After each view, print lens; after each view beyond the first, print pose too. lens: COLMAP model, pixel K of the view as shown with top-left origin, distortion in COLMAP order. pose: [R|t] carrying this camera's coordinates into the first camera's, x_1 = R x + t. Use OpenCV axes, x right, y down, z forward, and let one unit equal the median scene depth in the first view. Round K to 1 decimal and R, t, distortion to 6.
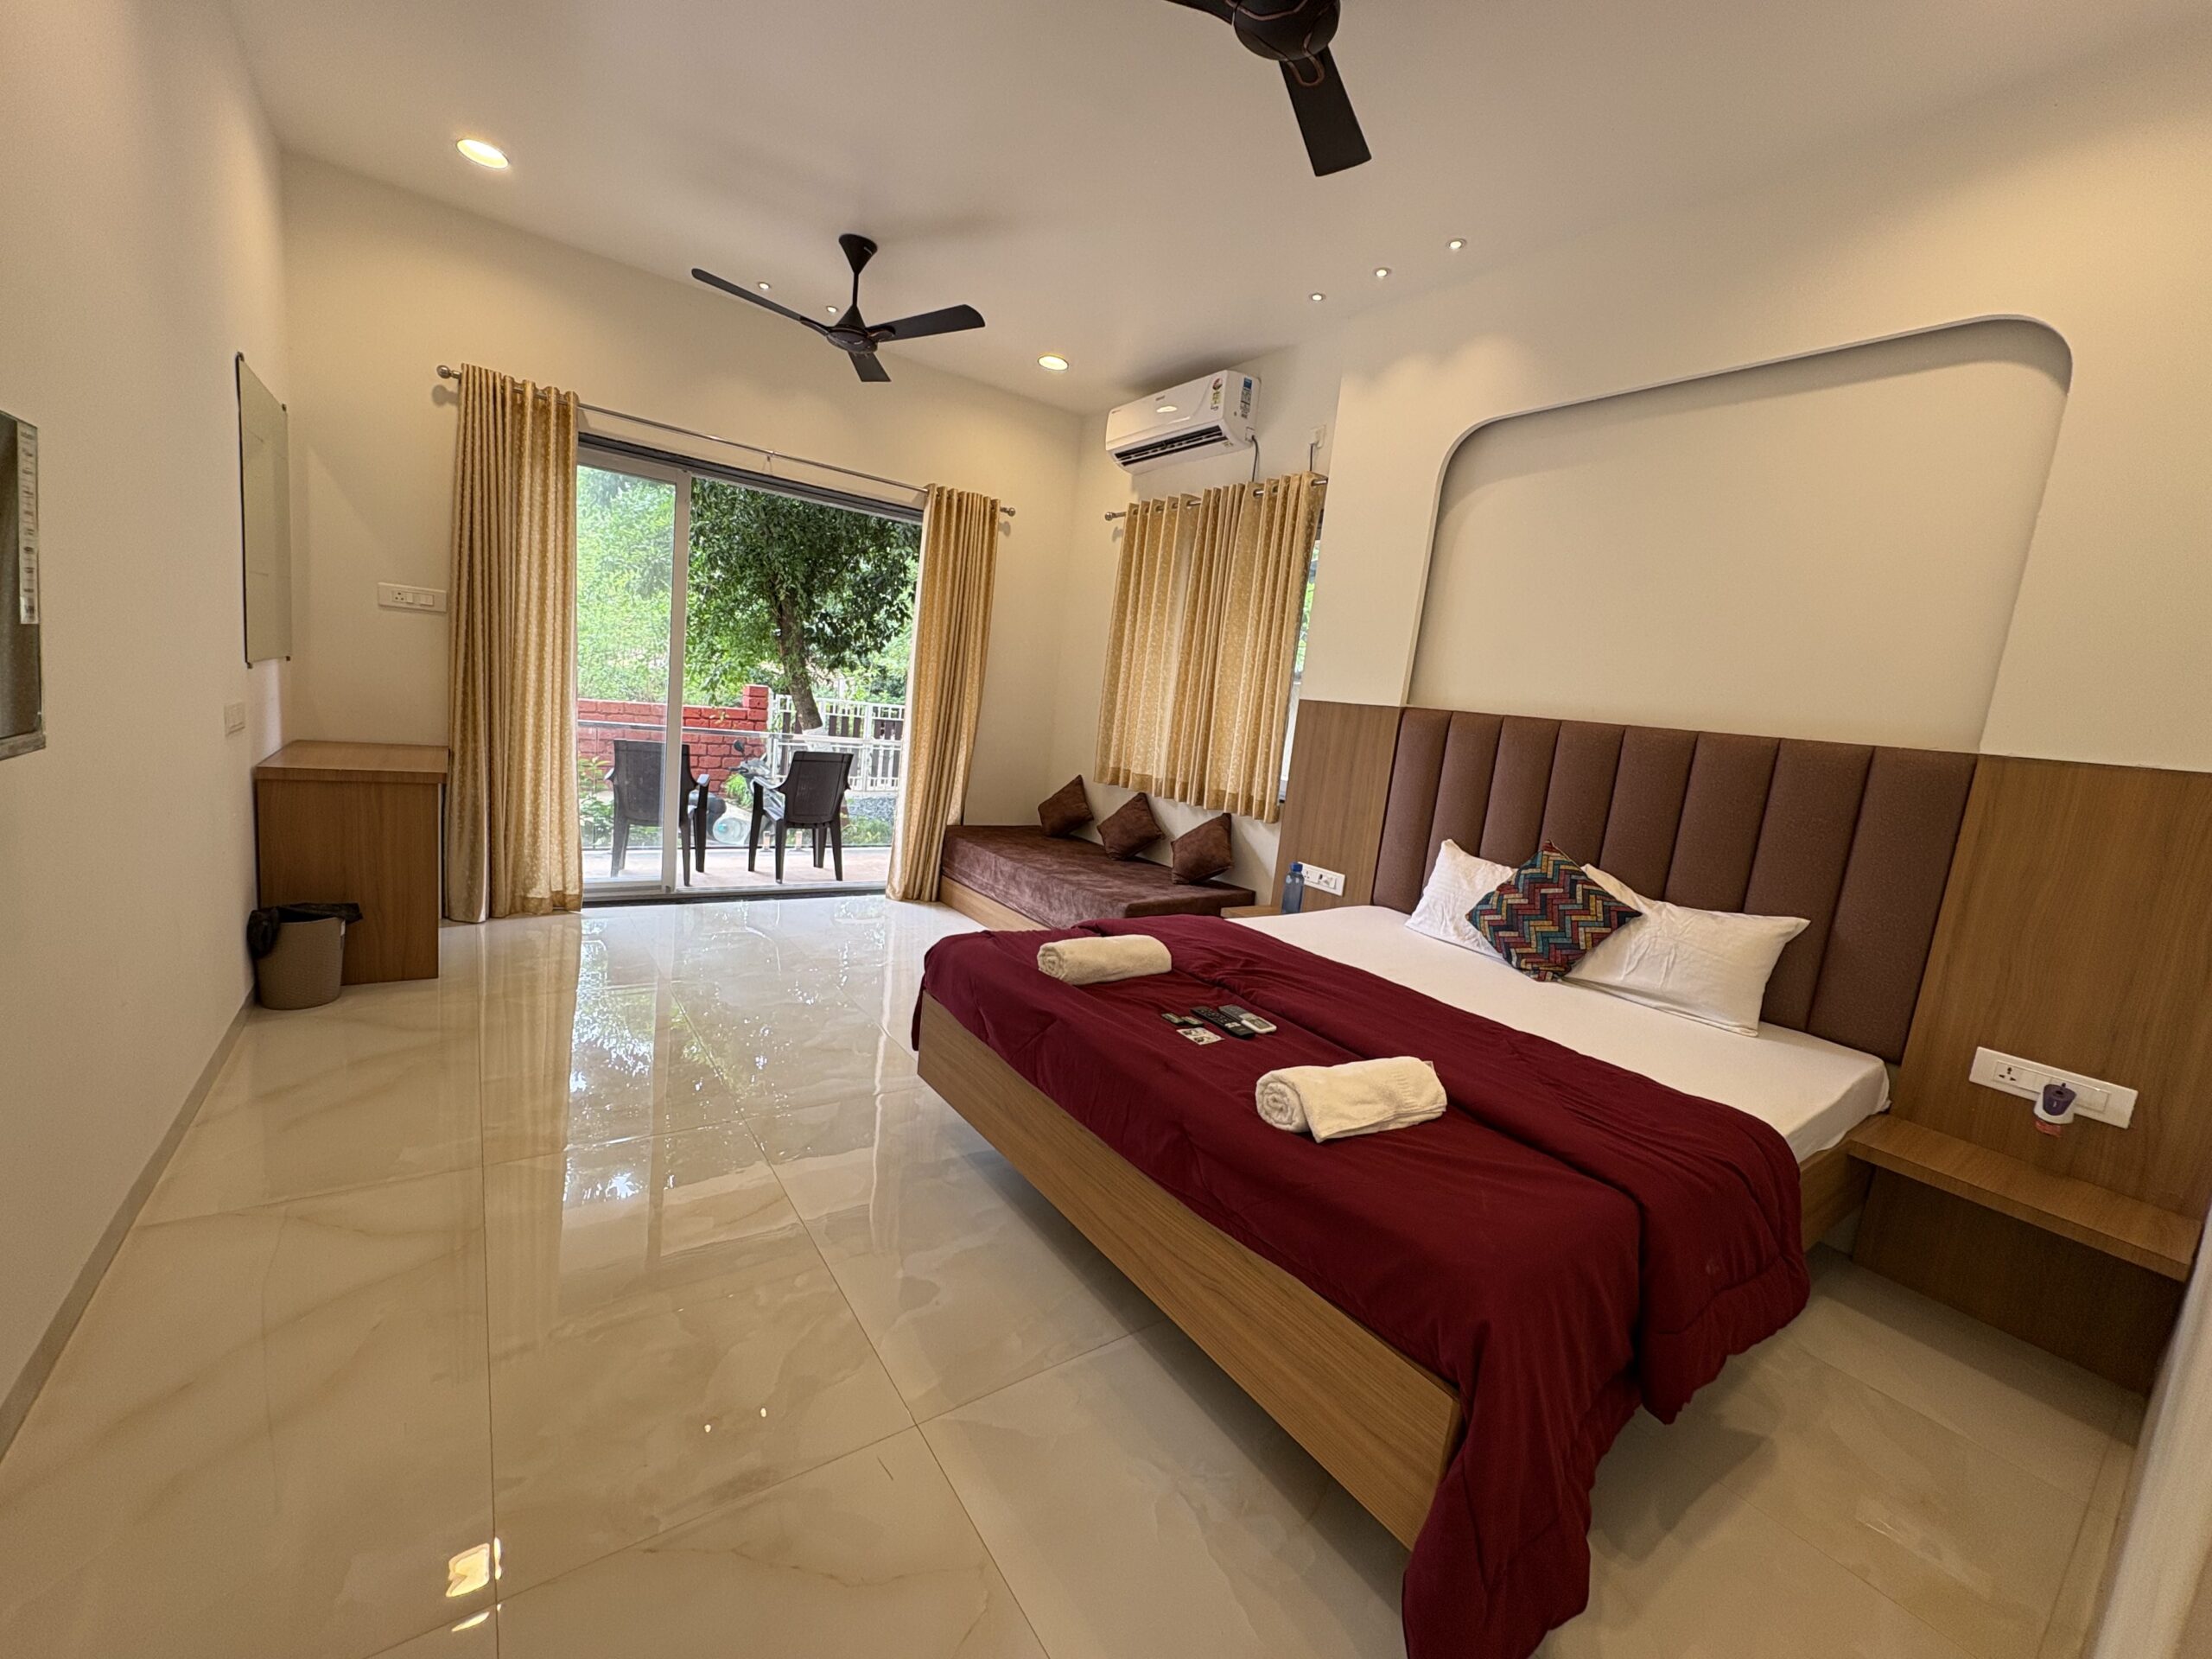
lens RADIAL K [[880.6, 0, 1090.7], [0, 880.6, 829.2], [0, 0, 1]] dist [-0.000292, 0.000602]
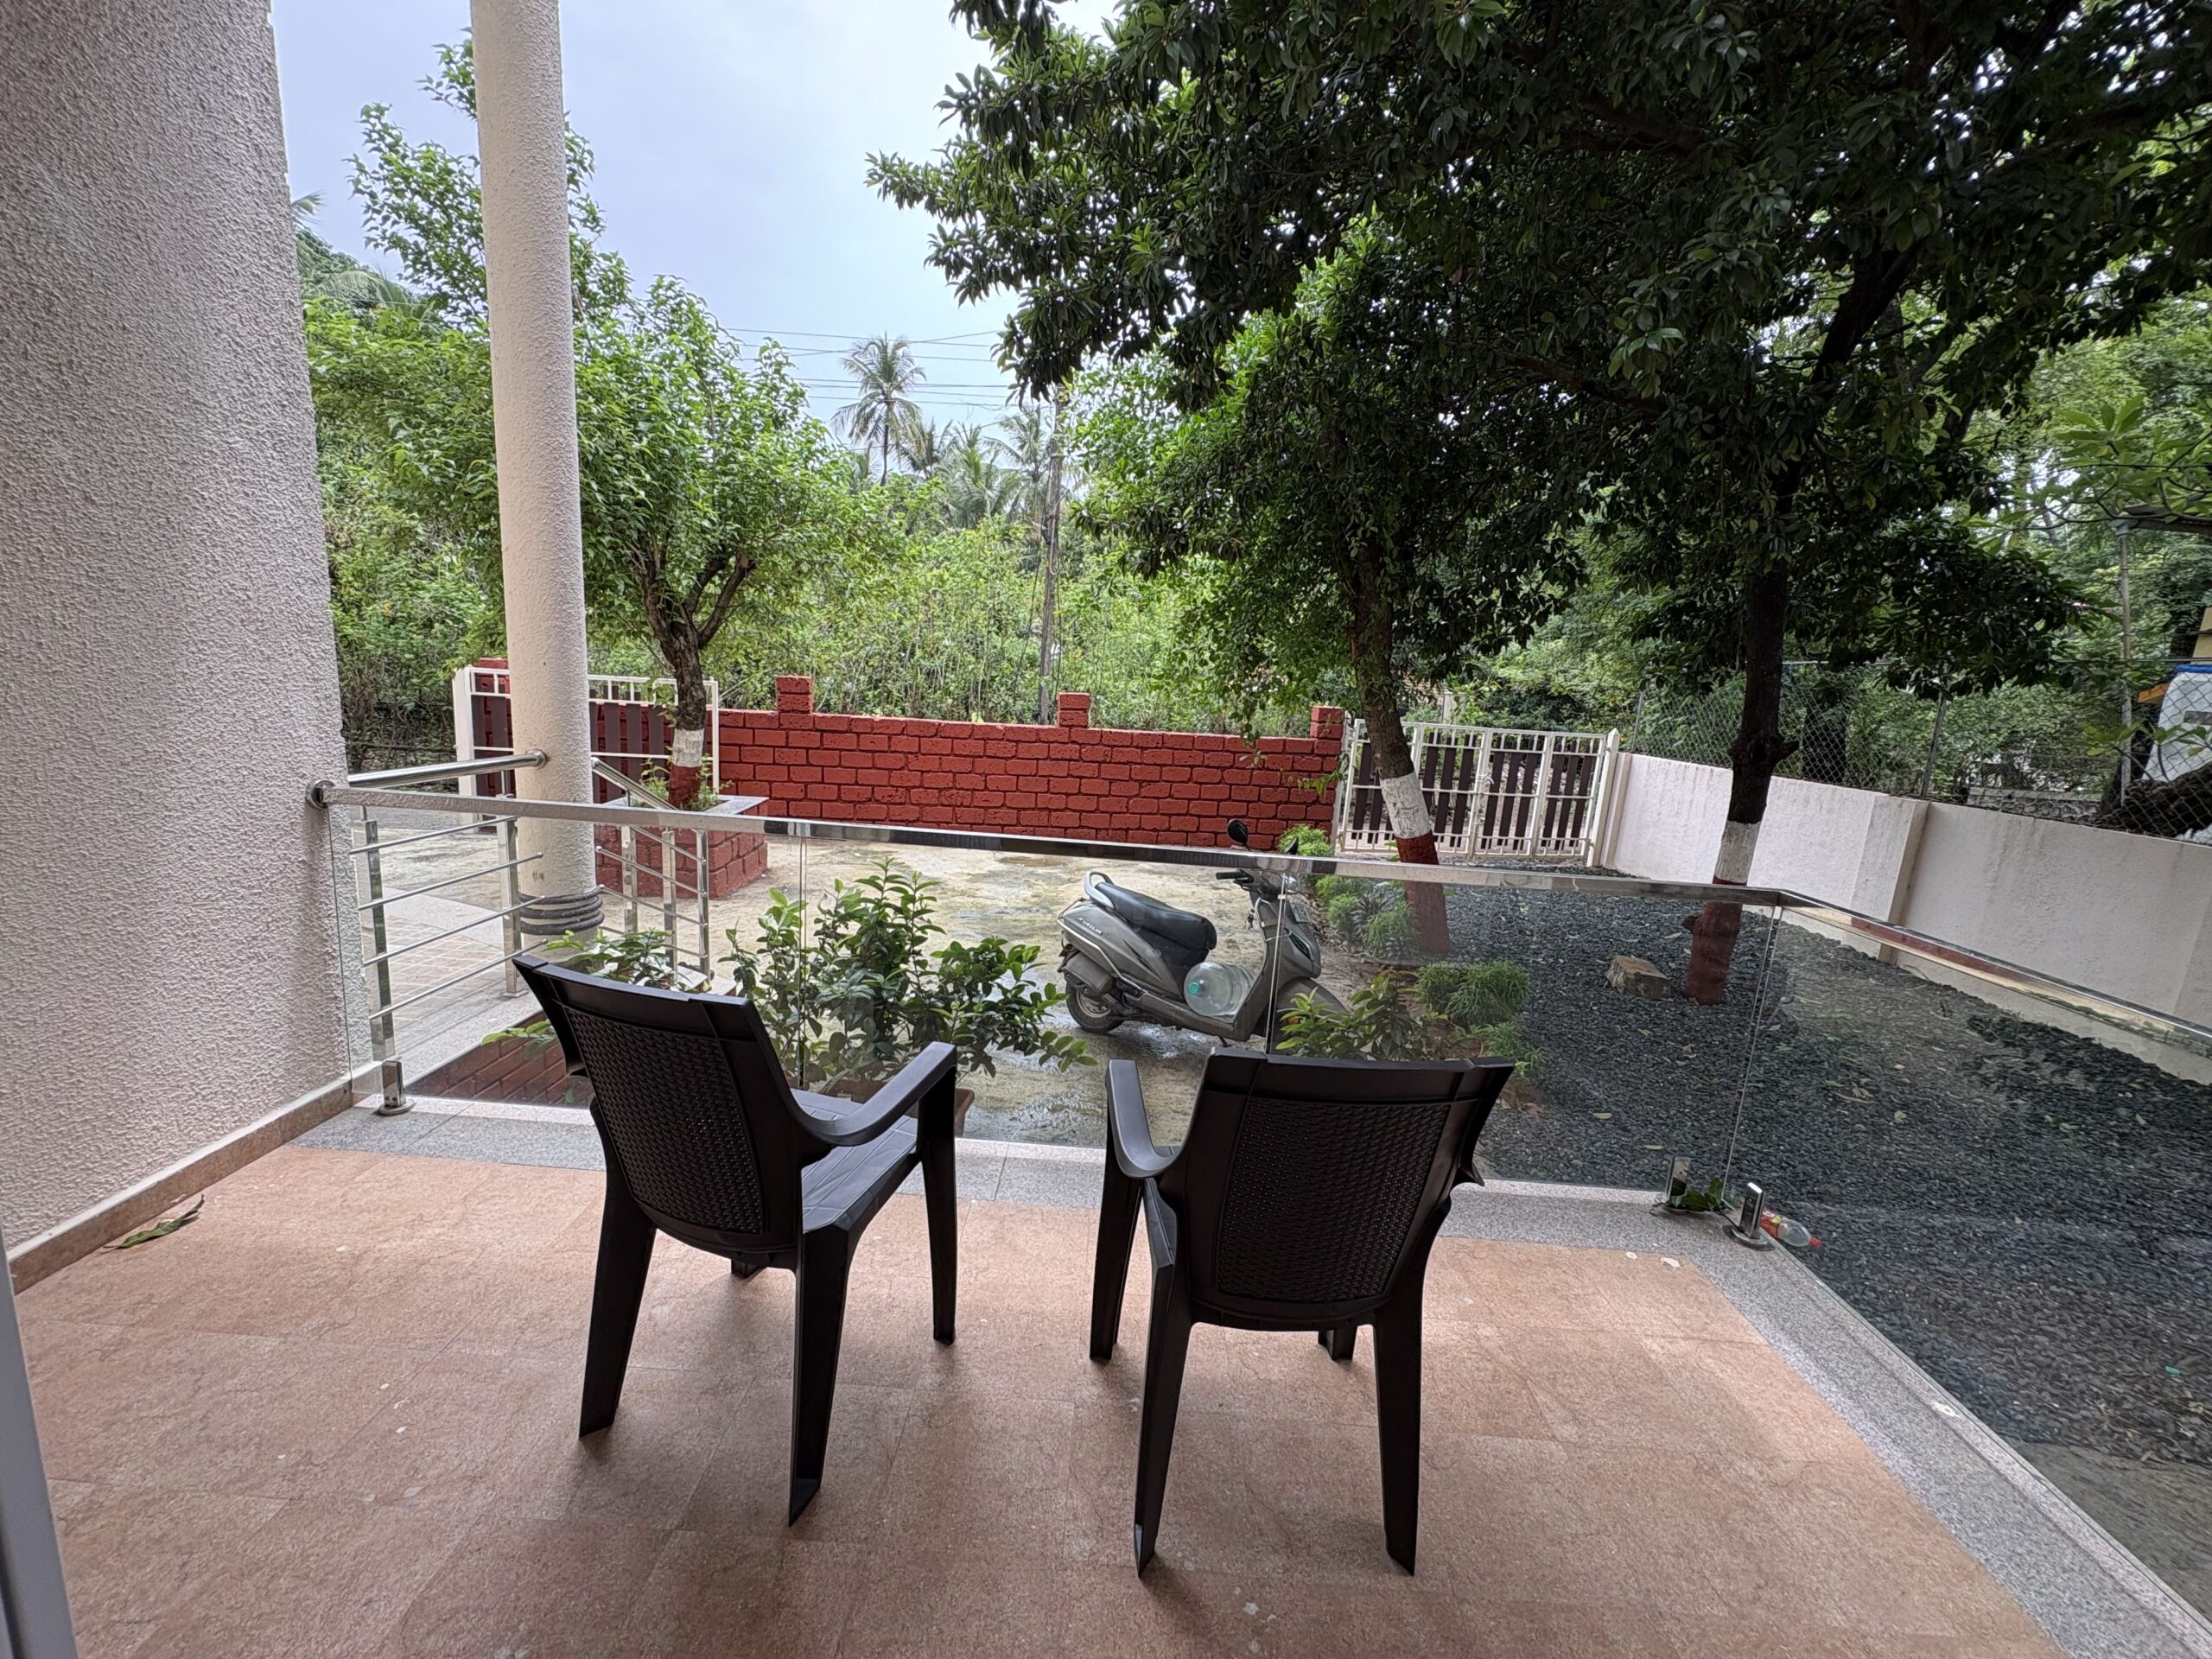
lens RADIAL K [[880.6, 0, 1108.9], [0, 880.6, 829.3], [0, 0, 1]] dist [-0.000292, 0.000602]
pose [[0.805533, 0.053934, -0.590092, -0.111750], [-0.067313, 0.997732, -0.000697, -0.061827], [0.588716, 0.040282, 0.807336, 0.381241]]
